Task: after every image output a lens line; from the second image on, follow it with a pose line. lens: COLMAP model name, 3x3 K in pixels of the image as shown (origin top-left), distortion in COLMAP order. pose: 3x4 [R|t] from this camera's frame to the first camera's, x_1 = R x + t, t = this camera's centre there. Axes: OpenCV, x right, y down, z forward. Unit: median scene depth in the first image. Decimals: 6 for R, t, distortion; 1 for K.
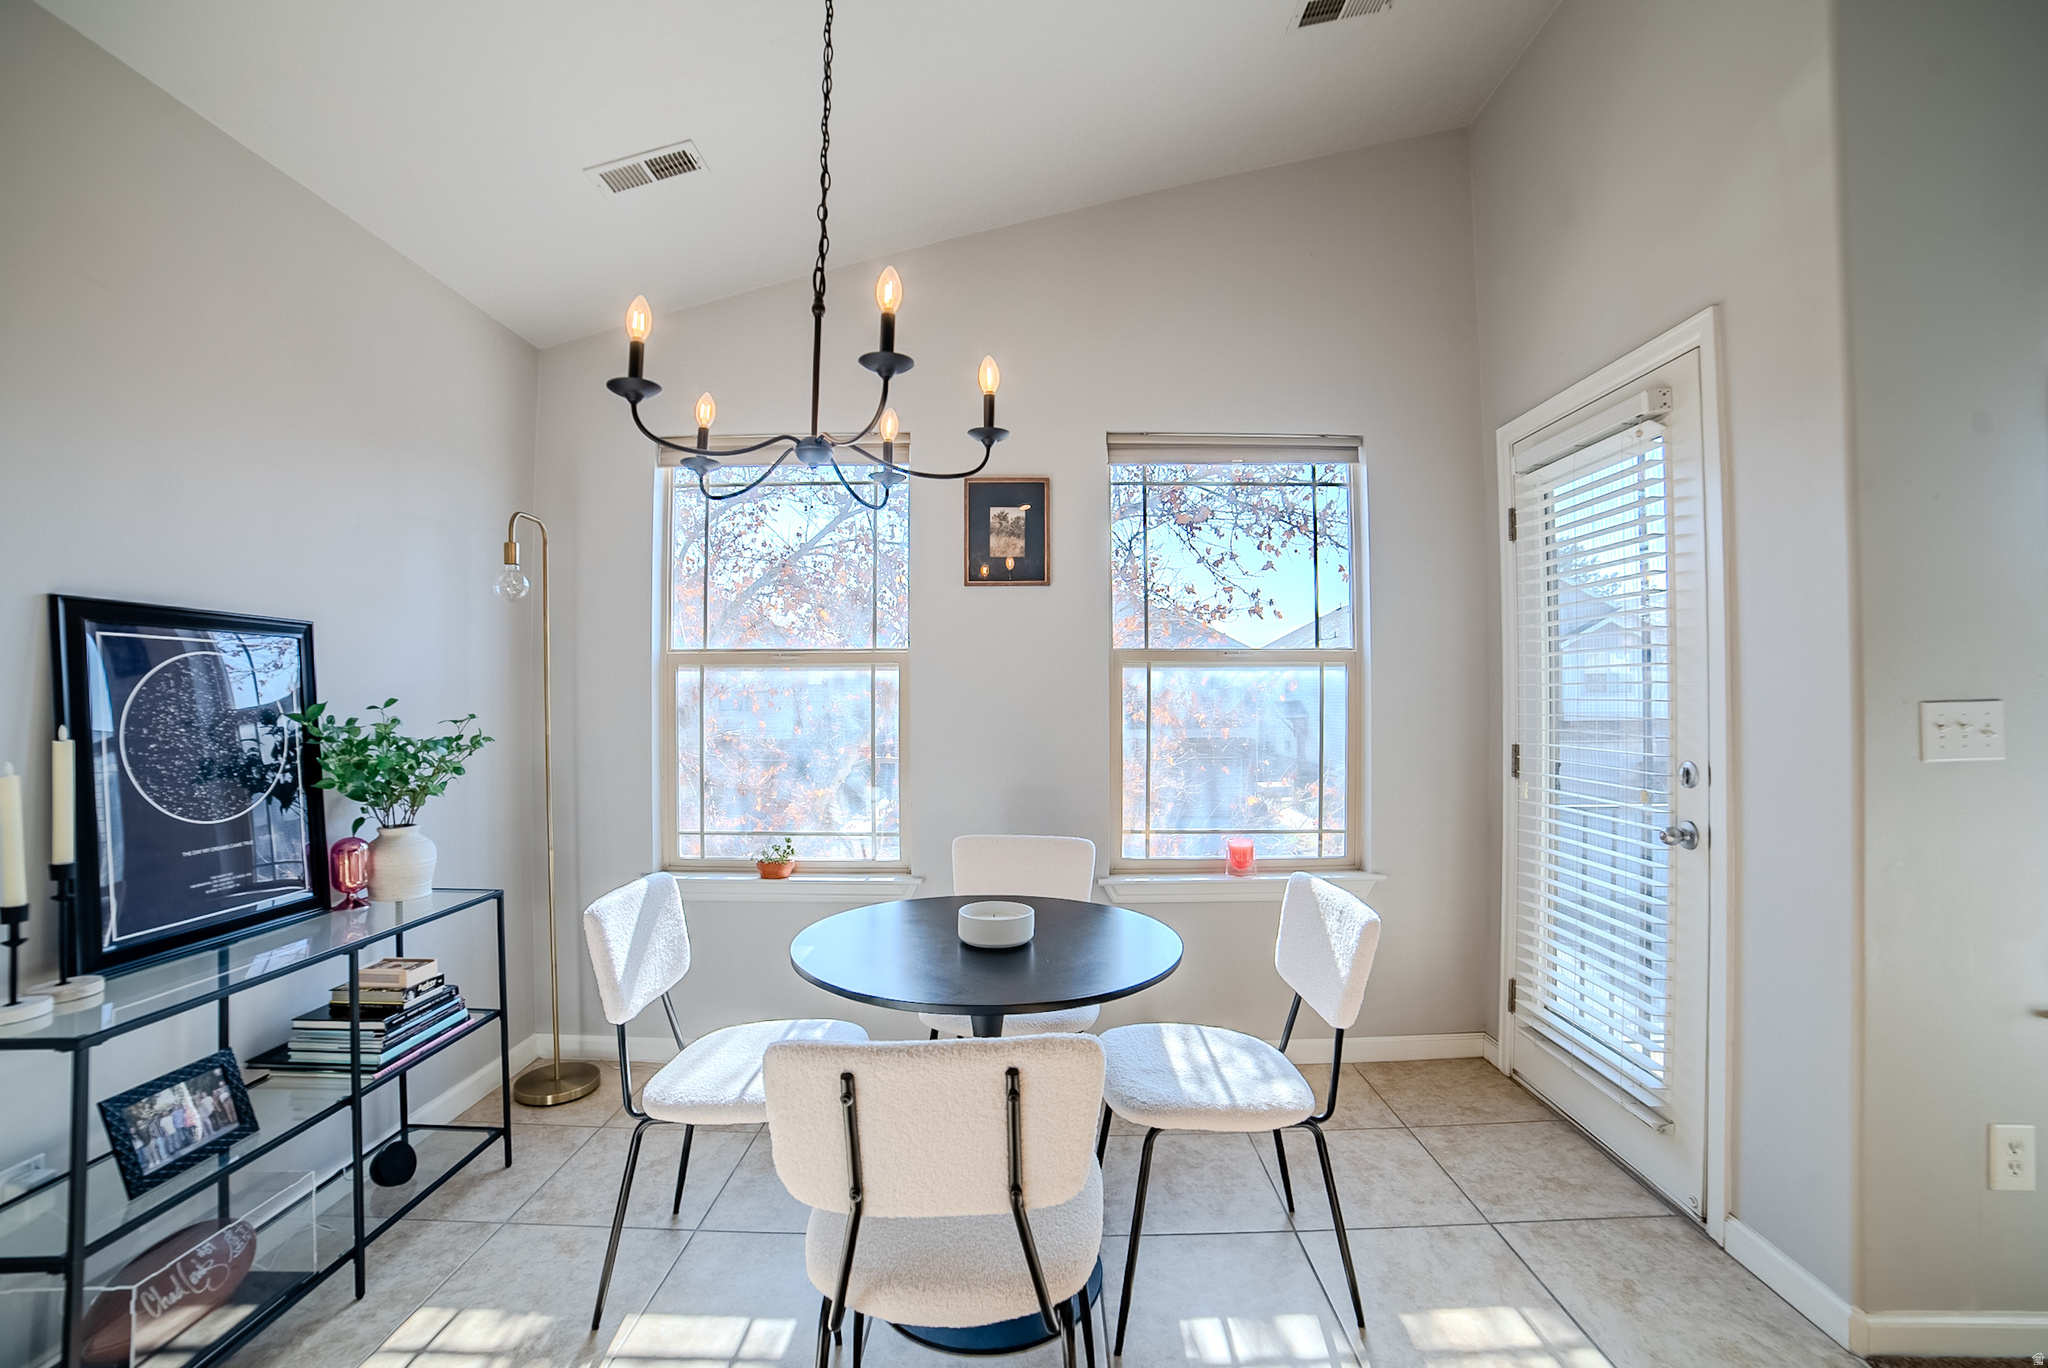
lens RADIAL K [[866.4, 0, 1004.1], [0, 866.4, 672.7], [0, 0, 1]] dist [-0.039565, 0.004843]
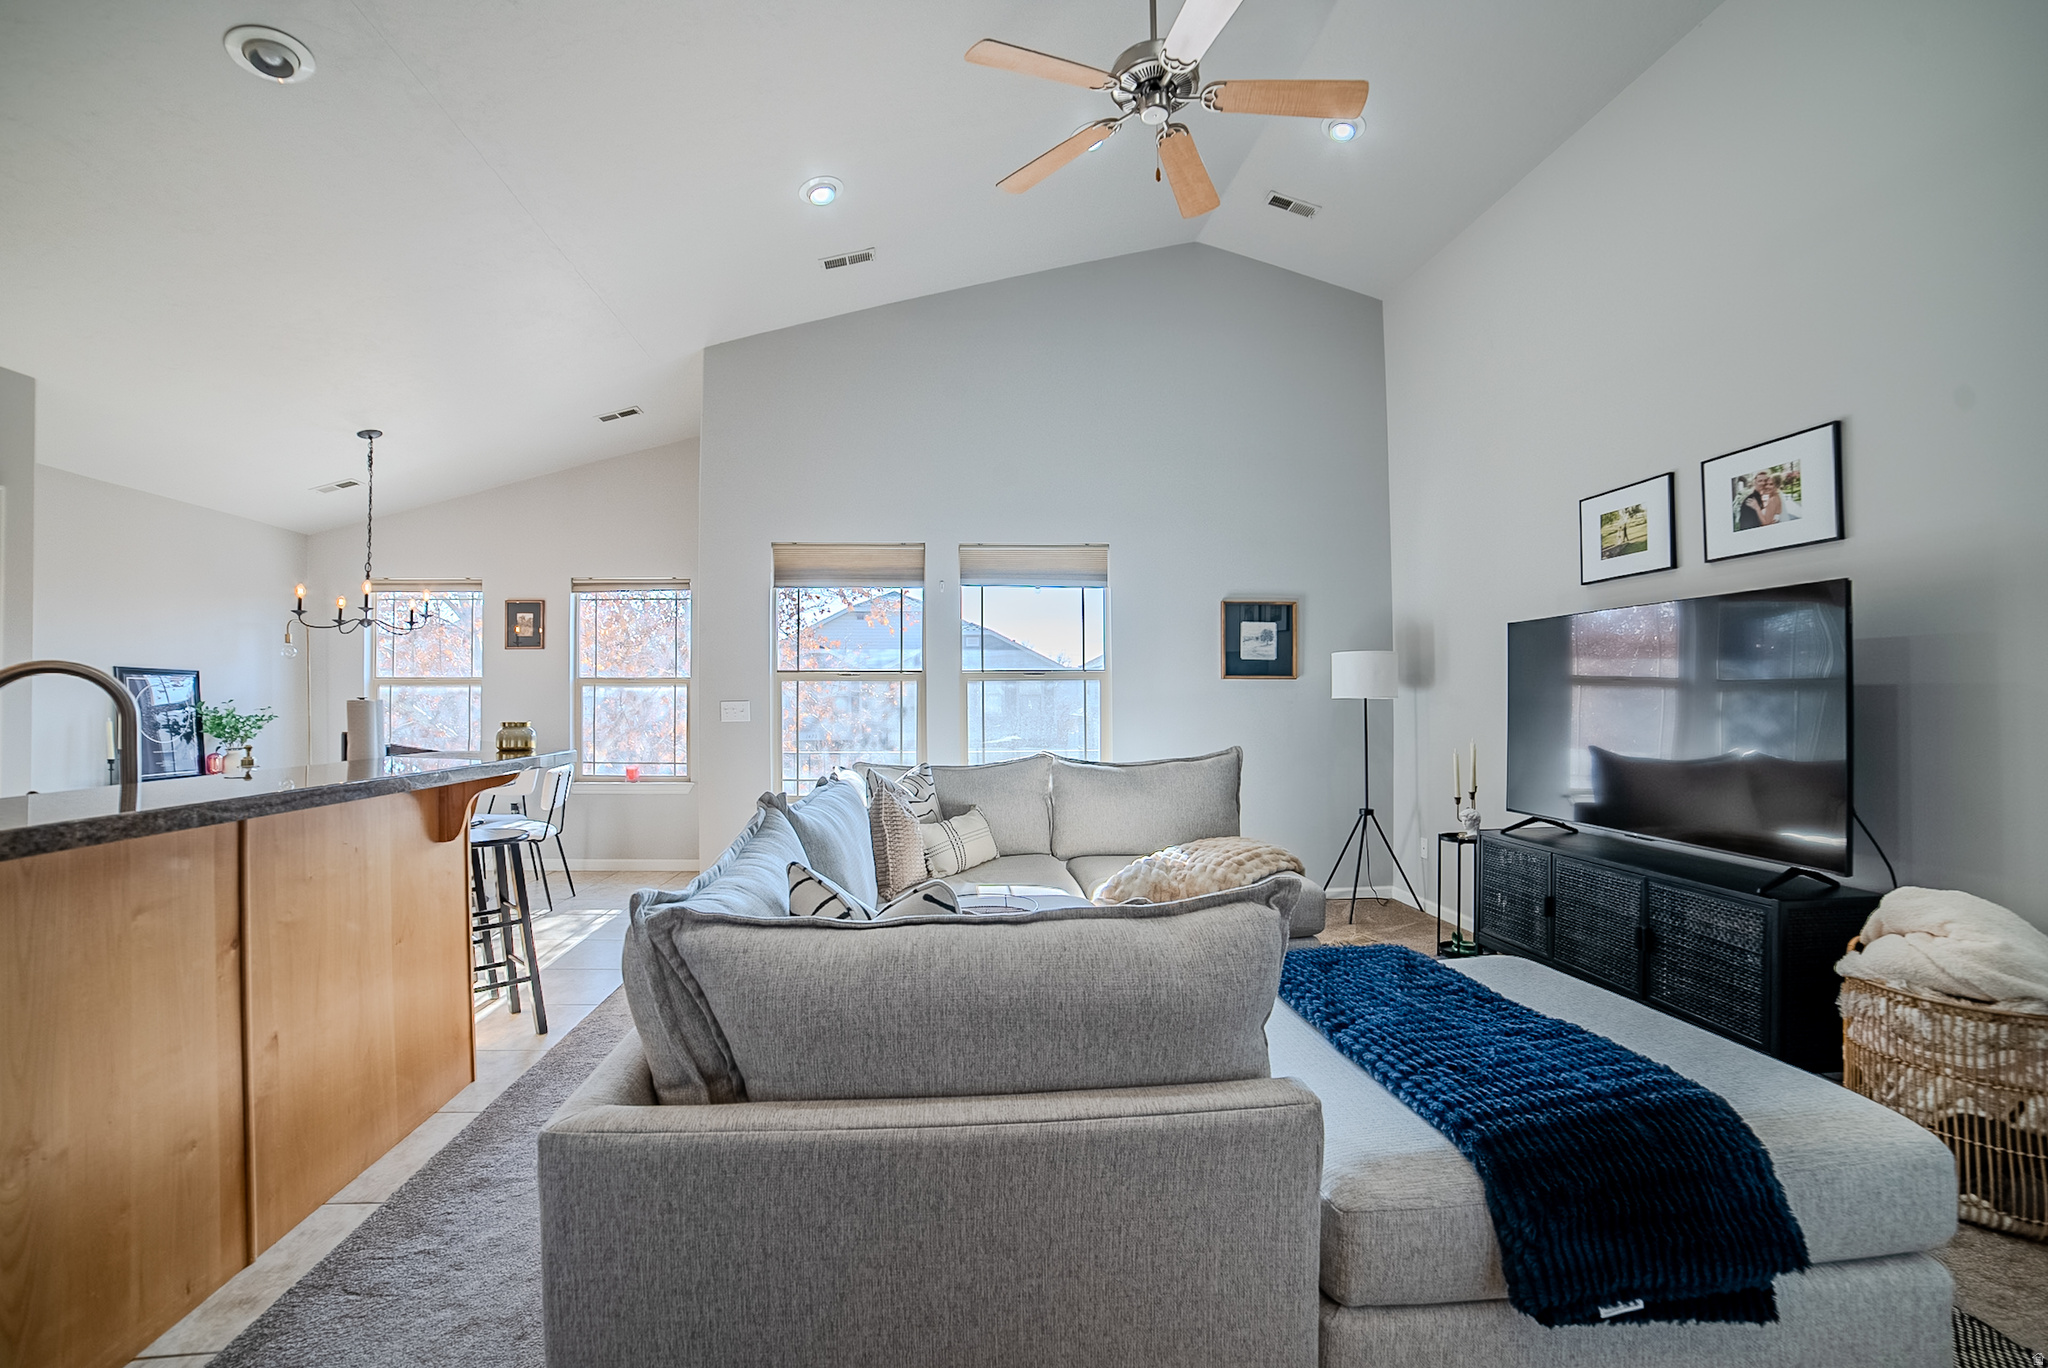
lens RADIAL K [[854.9, 0, 999.1], [0, 854.9, 687.7], [0, 0, 1]] dist [-0.058645, 0.010477]
pose [[0.995567, 0.002065, 0.094030, 1.197160], [-0.003078, 0.999939, 0.010628, -0.033730], [-0.094002, -0.010870, 0.995513, -1.481227]]
